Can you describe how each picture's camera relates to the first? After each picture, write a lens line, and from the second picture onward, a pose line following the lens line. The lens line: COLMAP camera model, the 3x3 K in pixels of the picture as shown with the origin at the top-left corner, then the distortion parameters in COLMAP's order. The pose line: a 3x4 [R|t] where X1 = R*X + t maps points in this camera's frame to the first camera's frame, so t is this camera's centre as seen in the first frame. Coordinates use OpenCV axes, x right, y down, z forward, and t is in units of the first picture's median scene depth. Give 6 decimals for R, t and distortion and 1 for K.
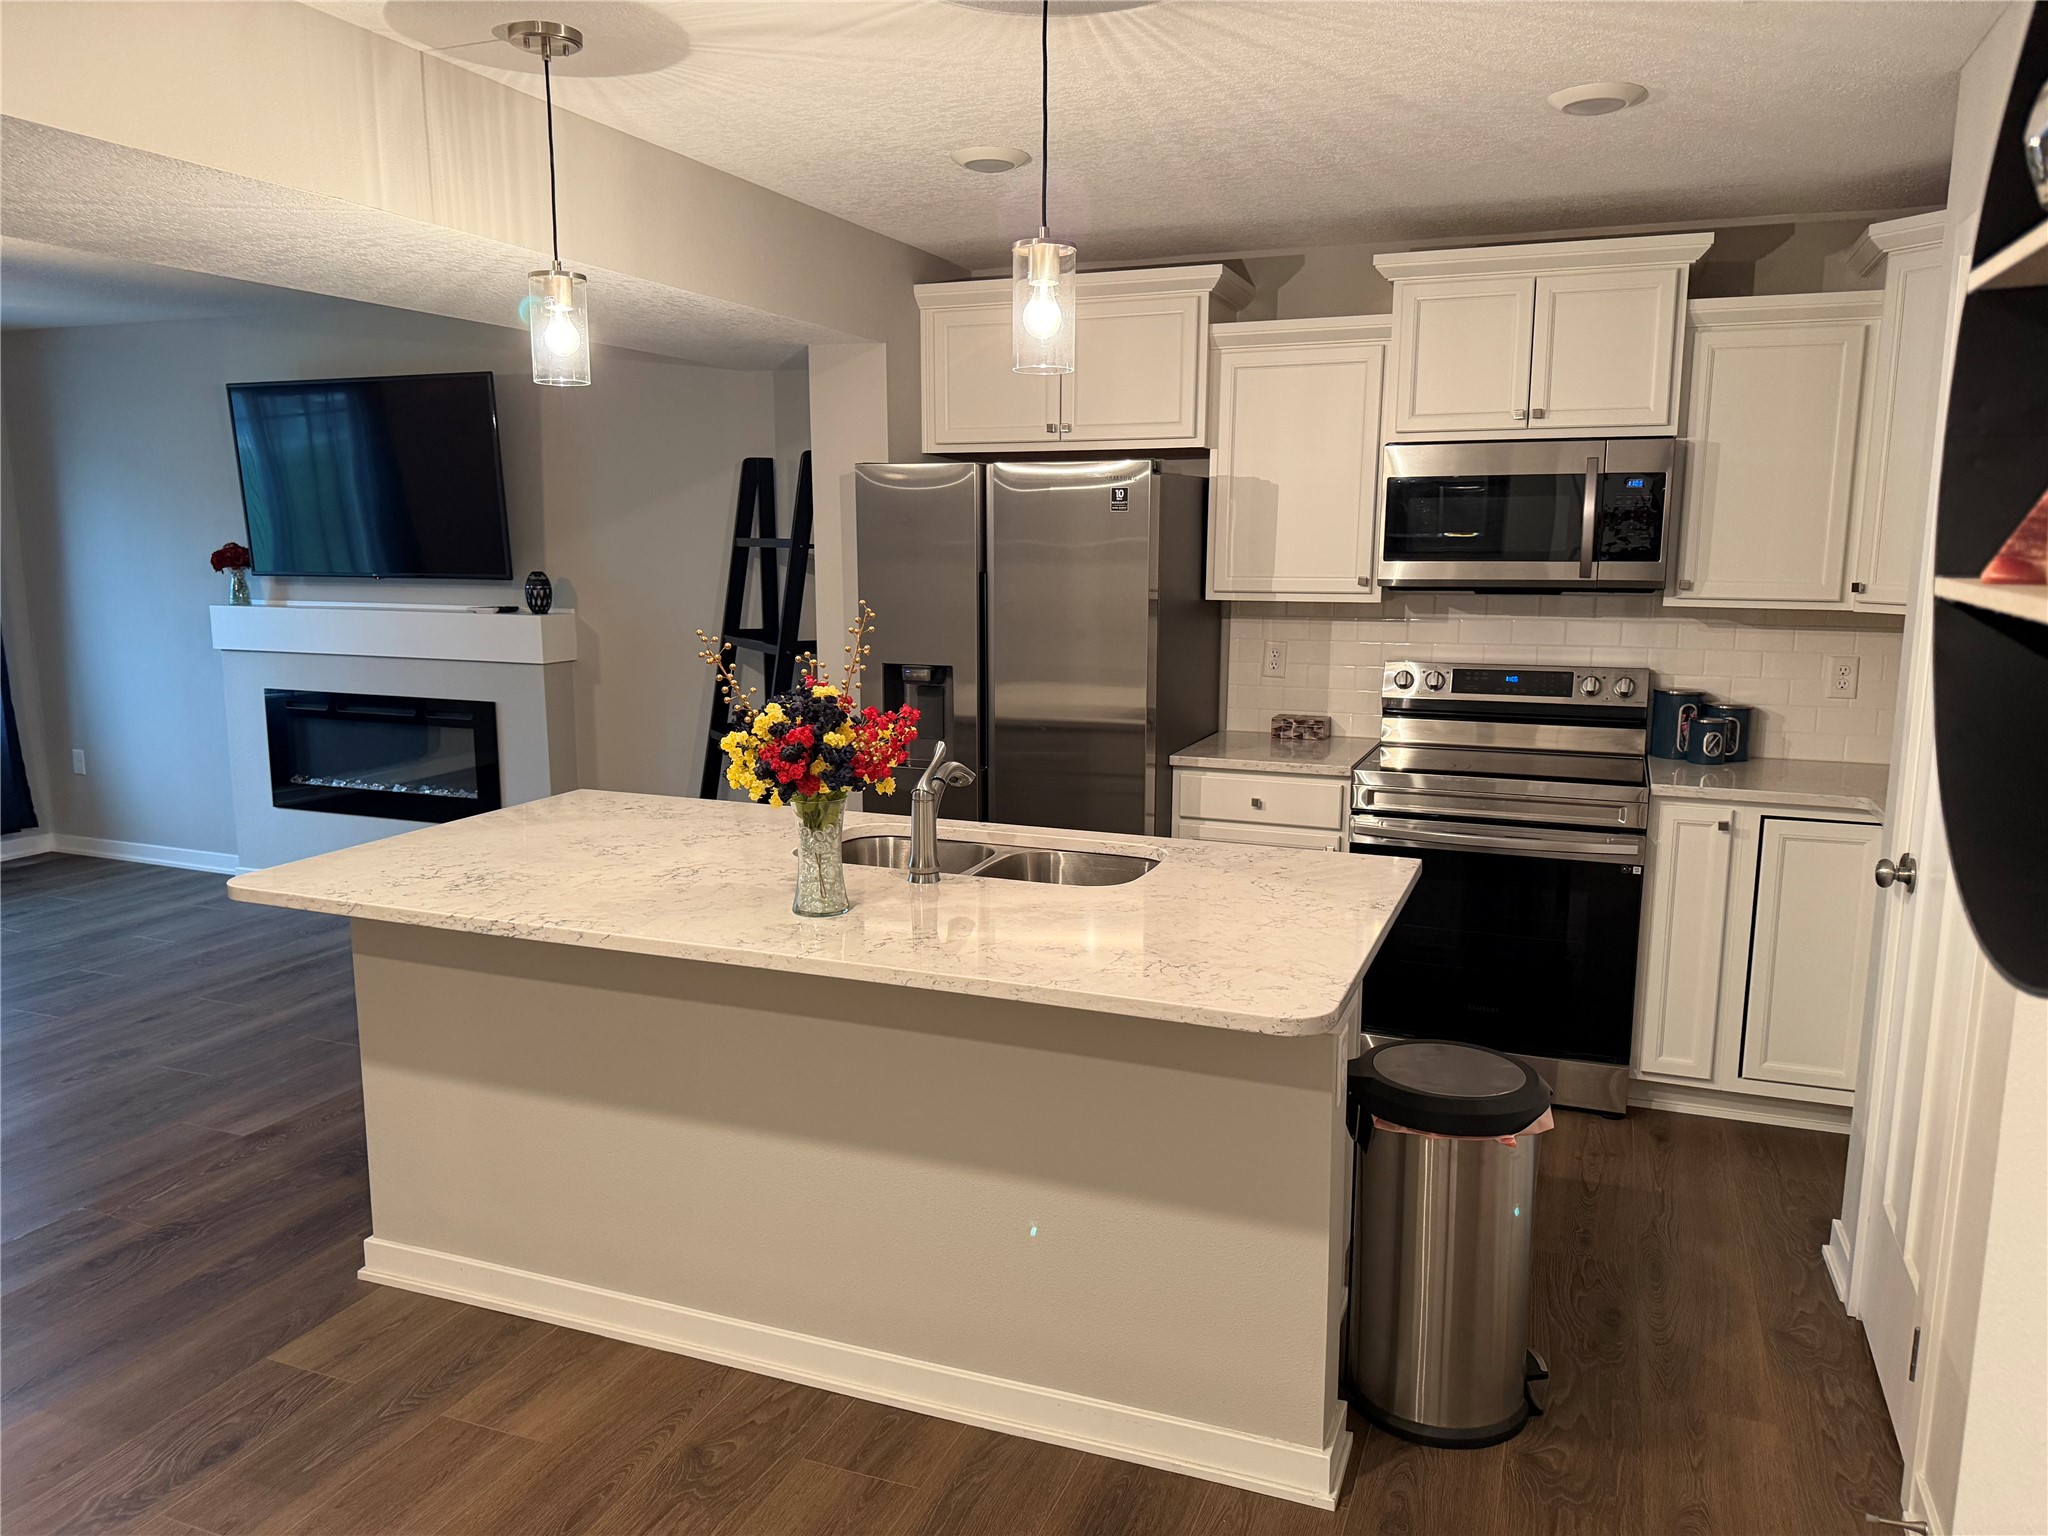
lens RADIAL K [[1451.9, 0, 1024.0], [0, 1451.9, 768.0], [0, 0, 1]] dist [0.050792, -0.055542]
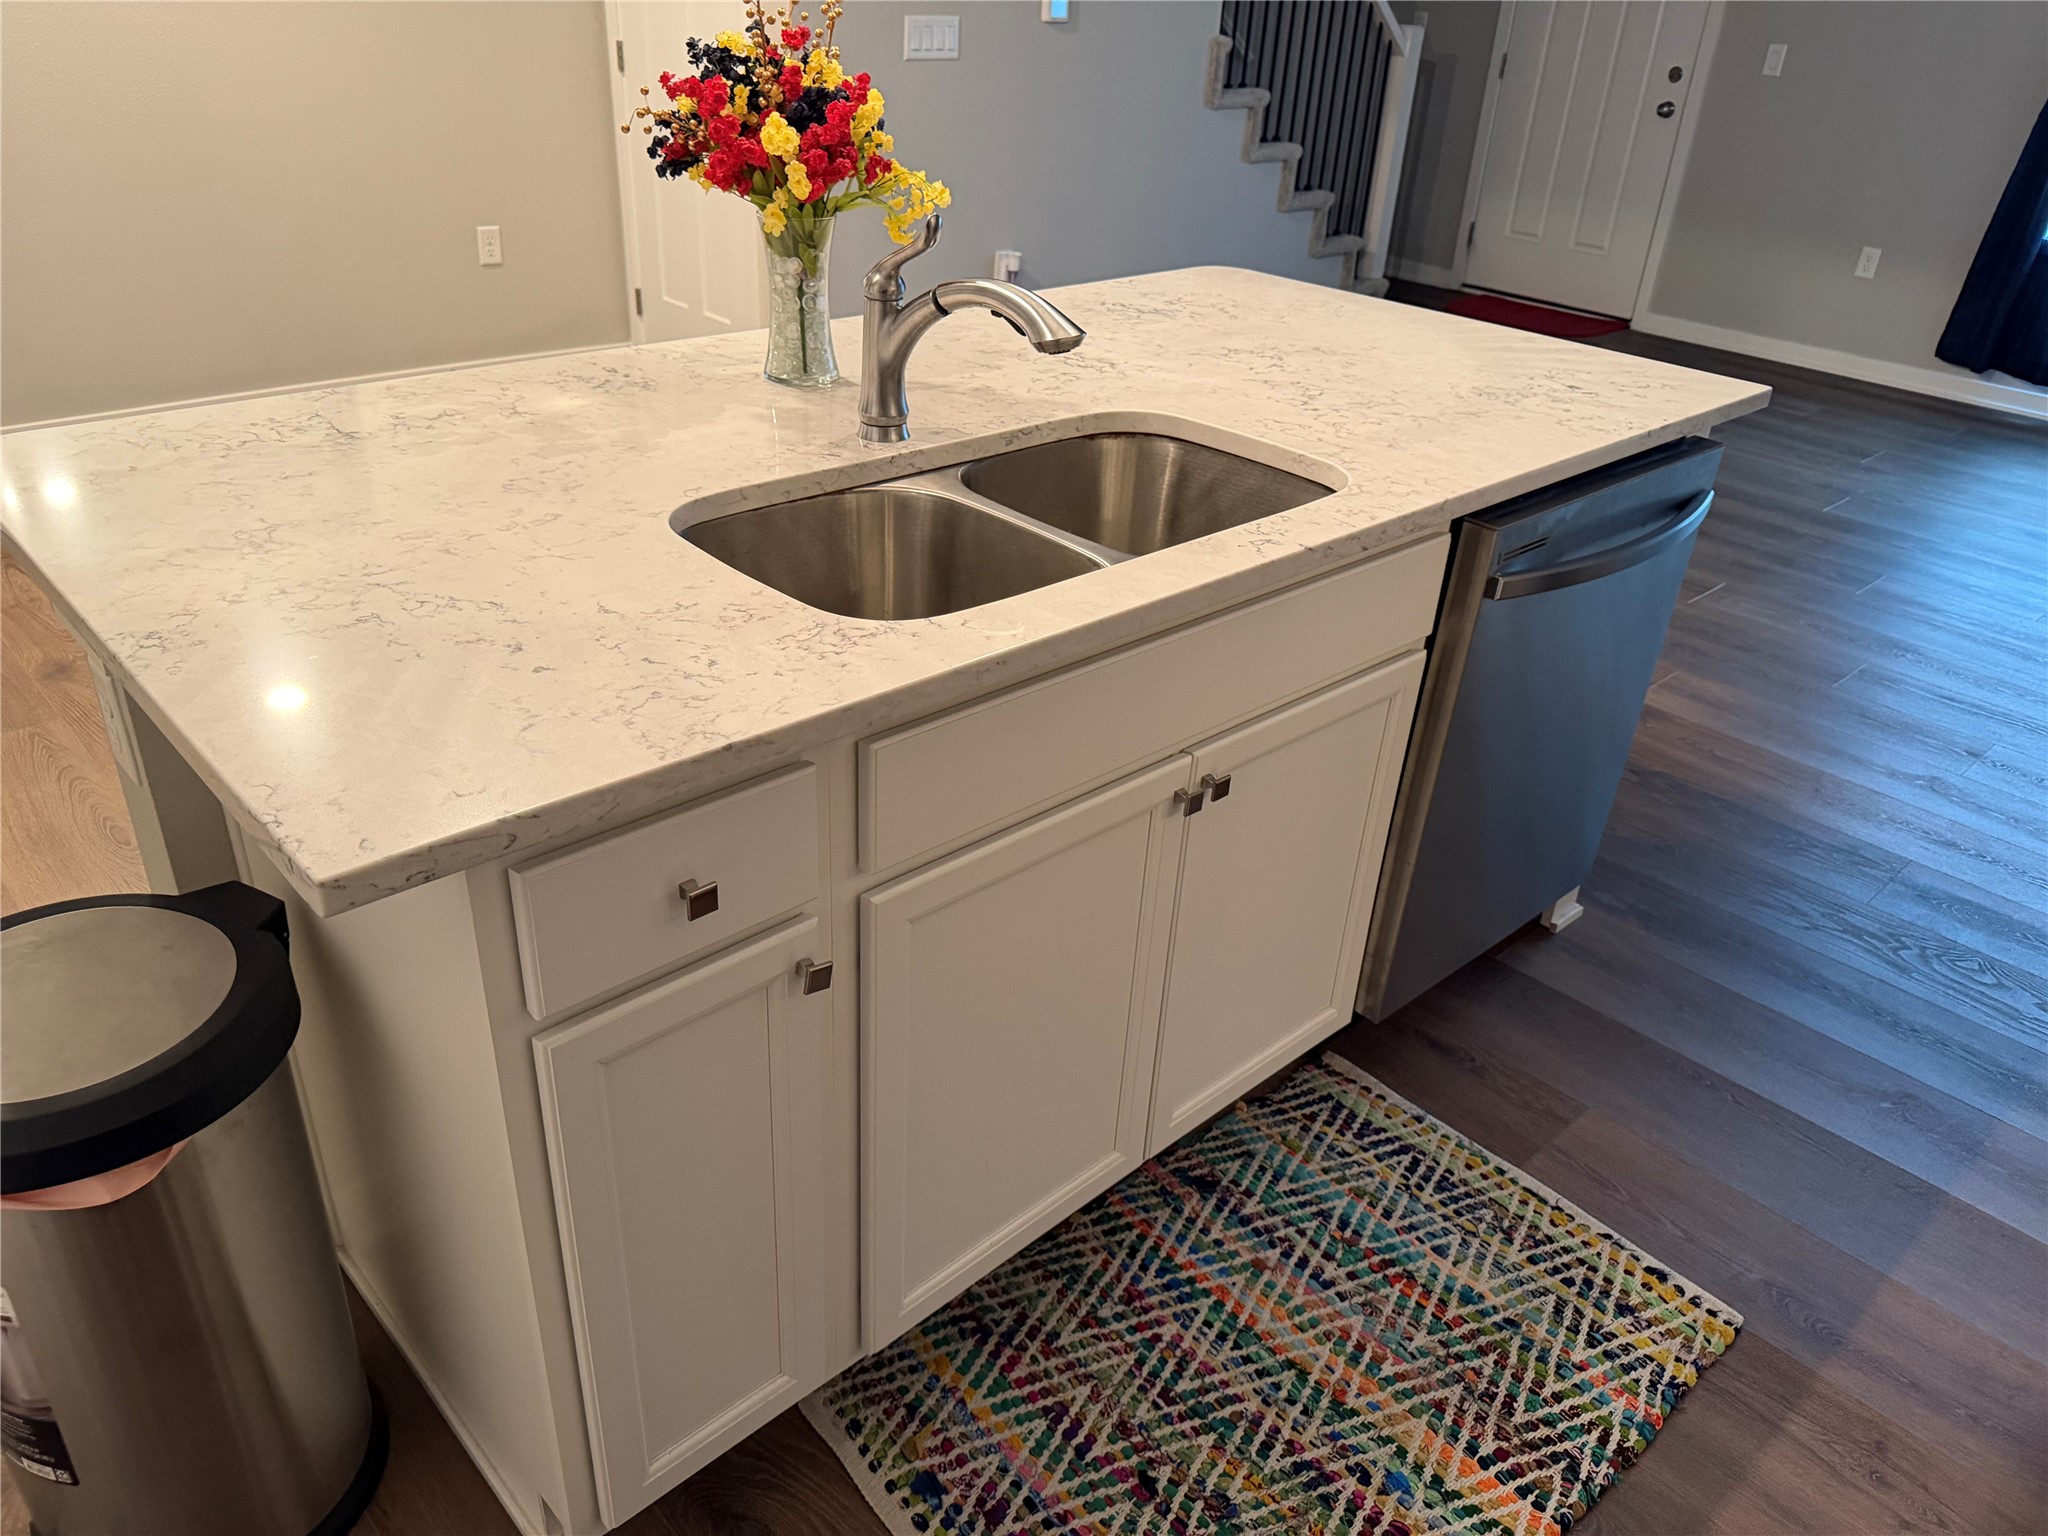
lens RADIAL K [[1464.5, 0, 1024.0], [0, 1464.5, 768.0], [0, 0, 1]] dist [-0.002926, -0.001432]
pose [[-0.424366, 0.422923, -0.800656, 0.341645], [-0.199096, 0.819003, 0.538140, -0.112980], [0.883331, 0.387776, -0.263355, 0.929707]]
